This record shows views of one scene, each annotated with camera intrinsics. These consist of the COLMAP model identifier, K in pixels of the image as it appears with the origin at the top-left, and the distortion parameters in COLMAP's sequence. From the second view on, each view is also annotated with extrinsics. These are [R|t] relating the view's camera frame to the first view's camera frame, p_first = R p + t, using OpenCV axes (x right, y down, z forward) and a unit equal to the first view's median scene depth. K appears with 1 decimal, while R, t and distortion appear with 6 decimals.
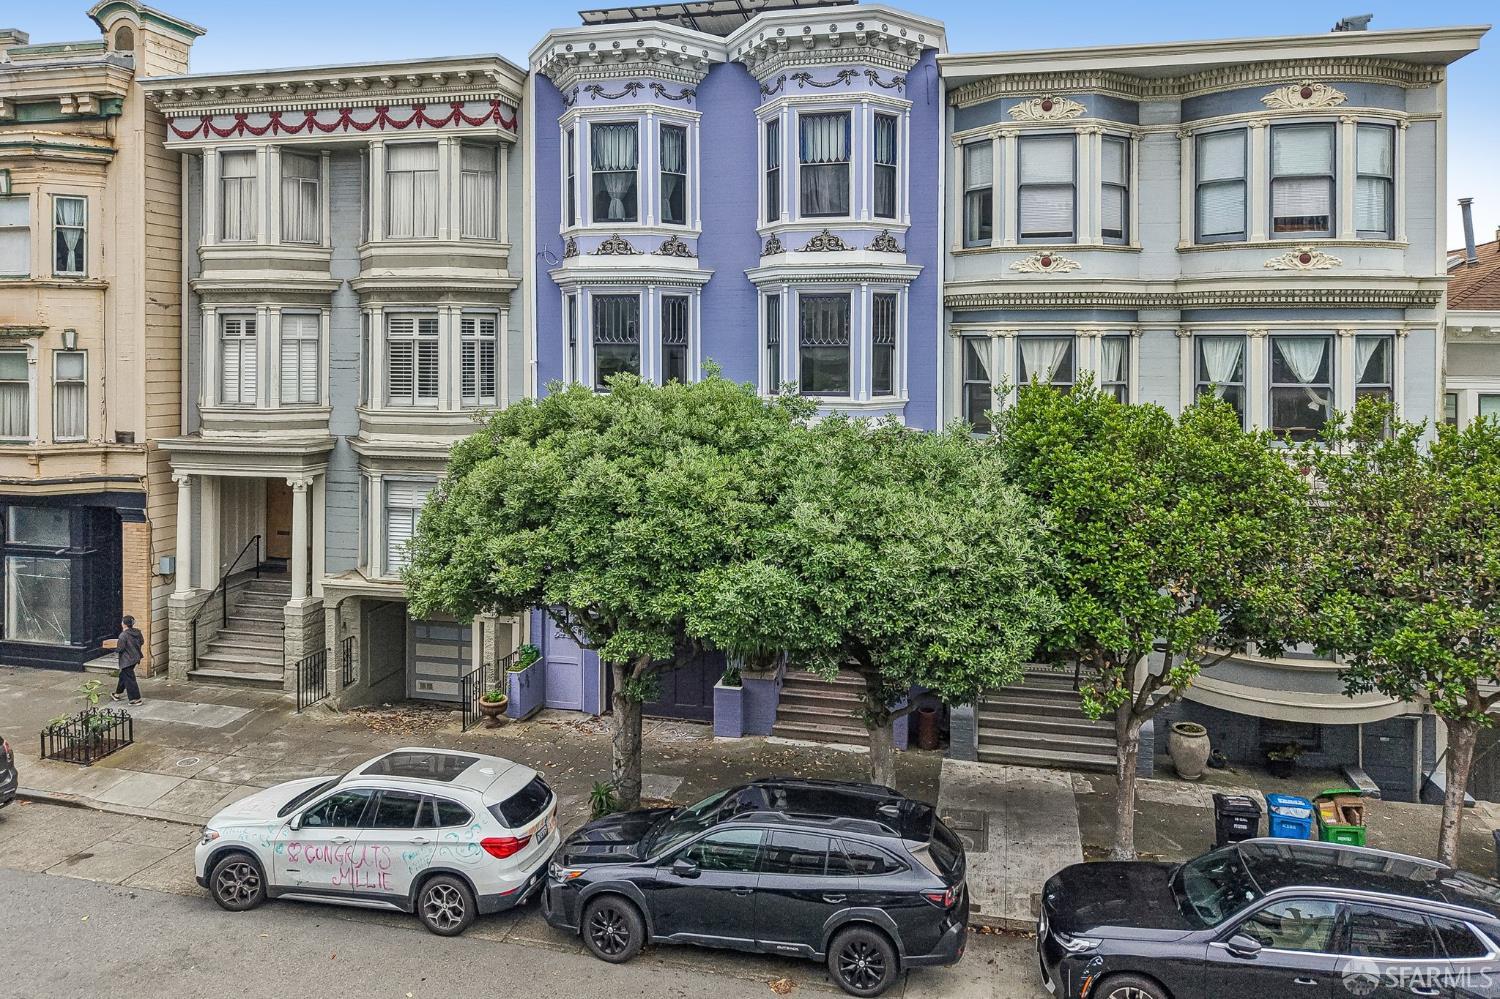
lens RADIAL K [[1057.7, 0, 740.7], [0, 1057.7, 356.7], [0, 0, 1]] dist [-0.040523, 0.051523]
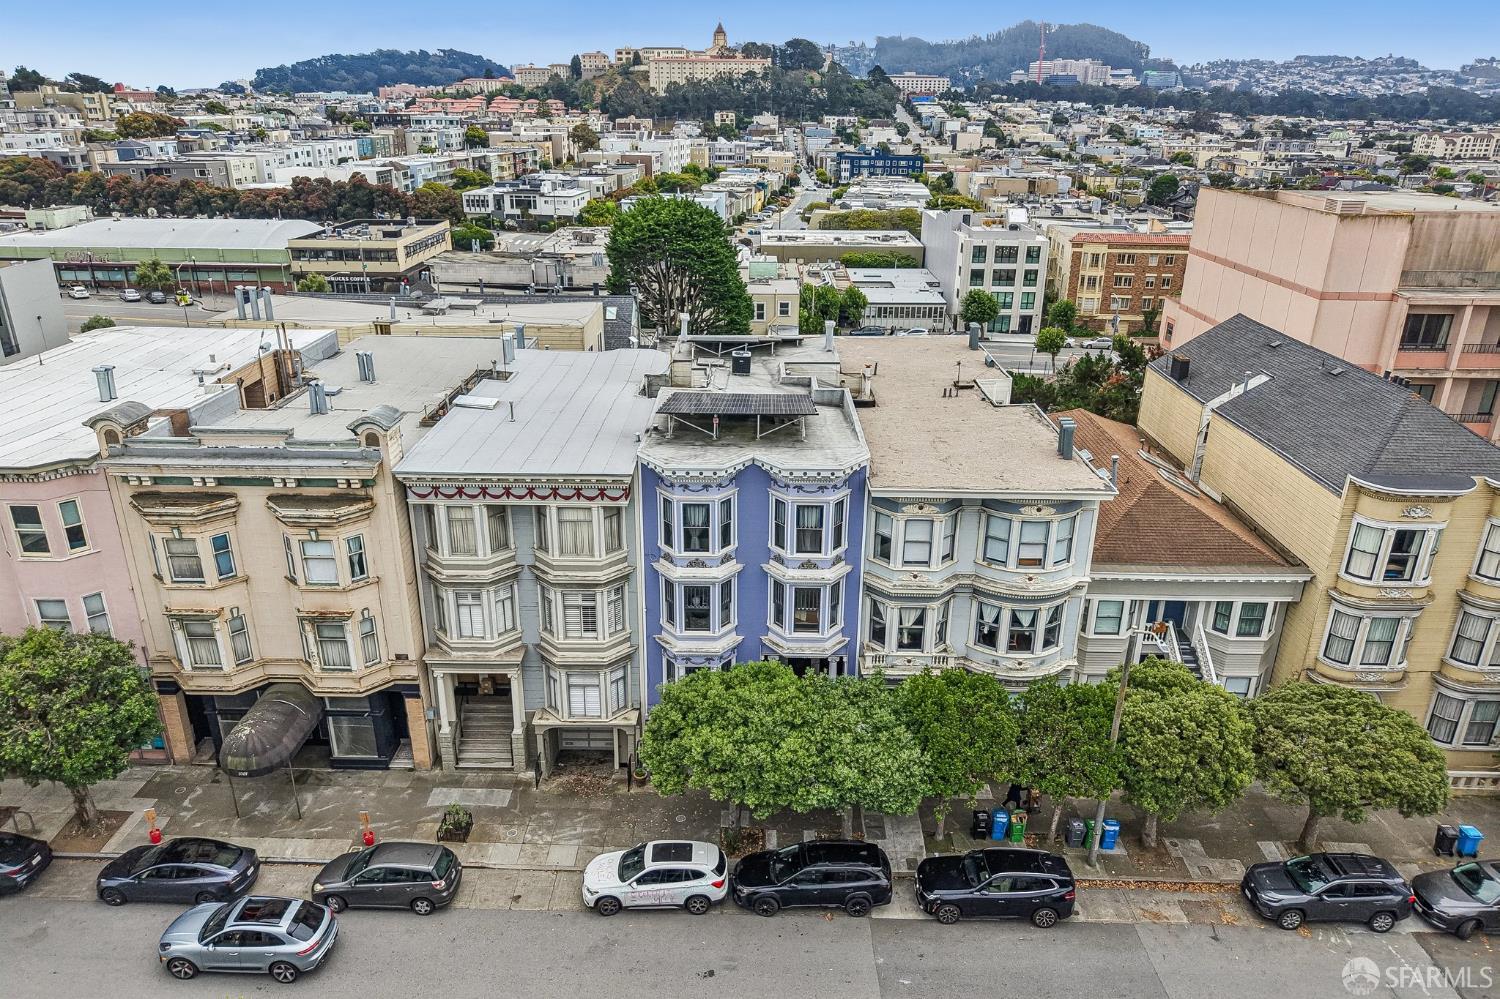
lens RADIAL K [[1001.5, 0, 750.0], [0, 1001.5, 499.5], [0, 0, 1]] dist [0.004239, 0.002674]
pose [[0.975108, -0.076097, 0.208264, -0.394527], [-0.004350, 0.932518, 0.361097, -0.868763], [-0.221688, -0.353015, 0.908975, -0.617305]]
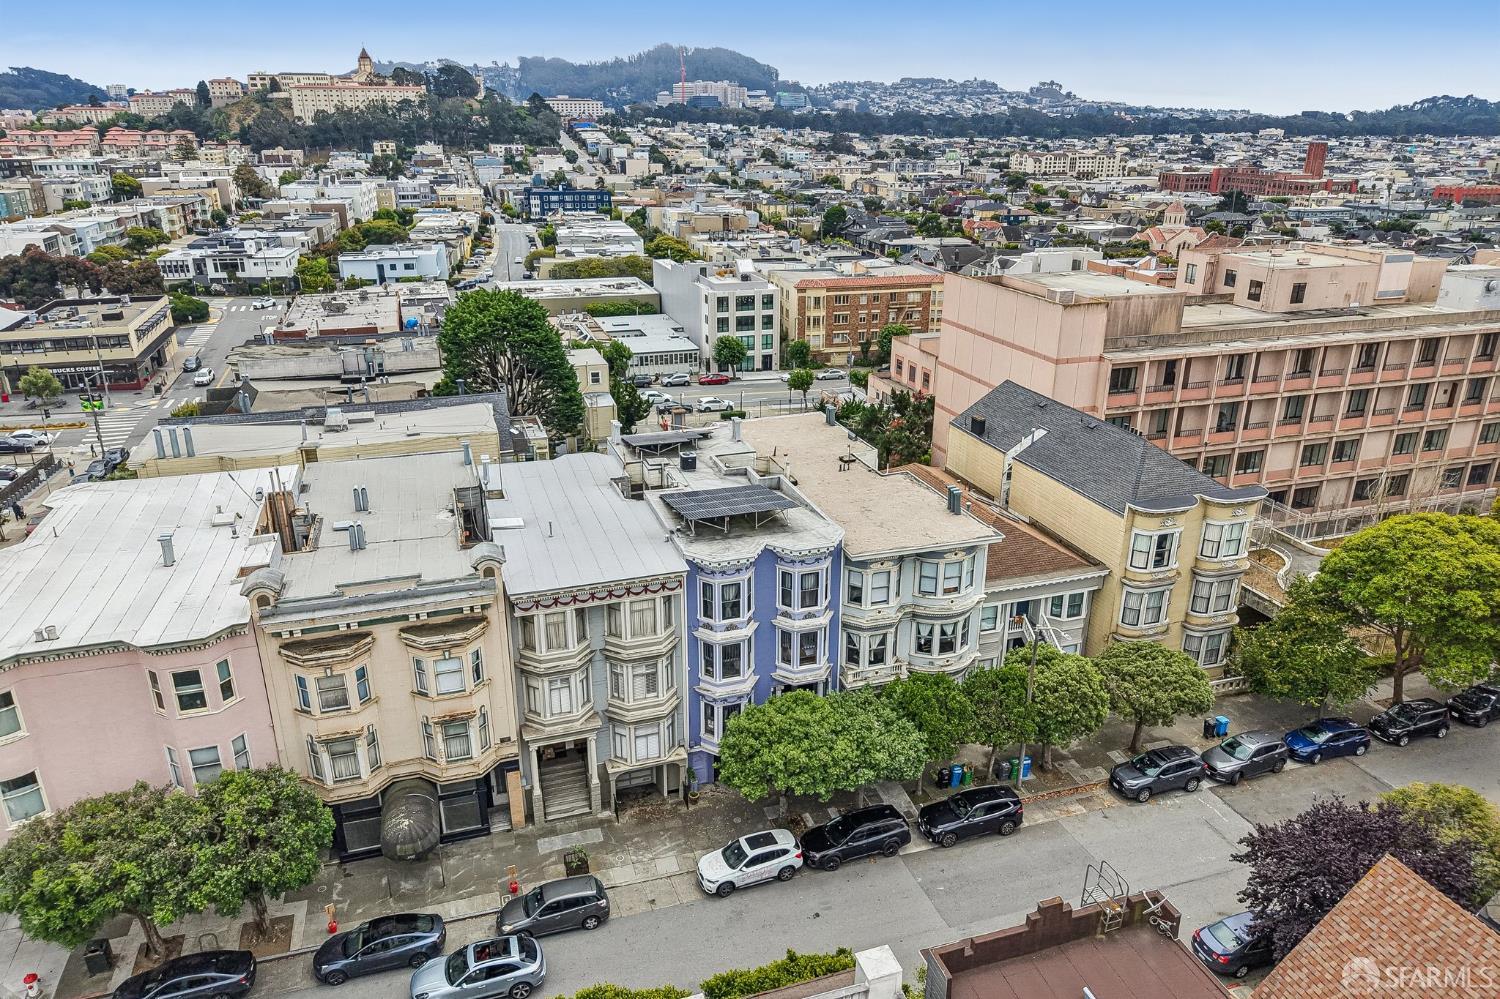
lens RADIAL K [[1000.3, 0, 750.0], [0, 1000.3, 499.5], [0, 0, 1]] dist [0.027855, -0.036048]
pose [[0.853097, -0.185189, 0.487782, -1.209846], [0.005414, 0.937982, 0.346641, -1.241716], [-0.521724, -0.293078, 0.801192, -0.871894]]
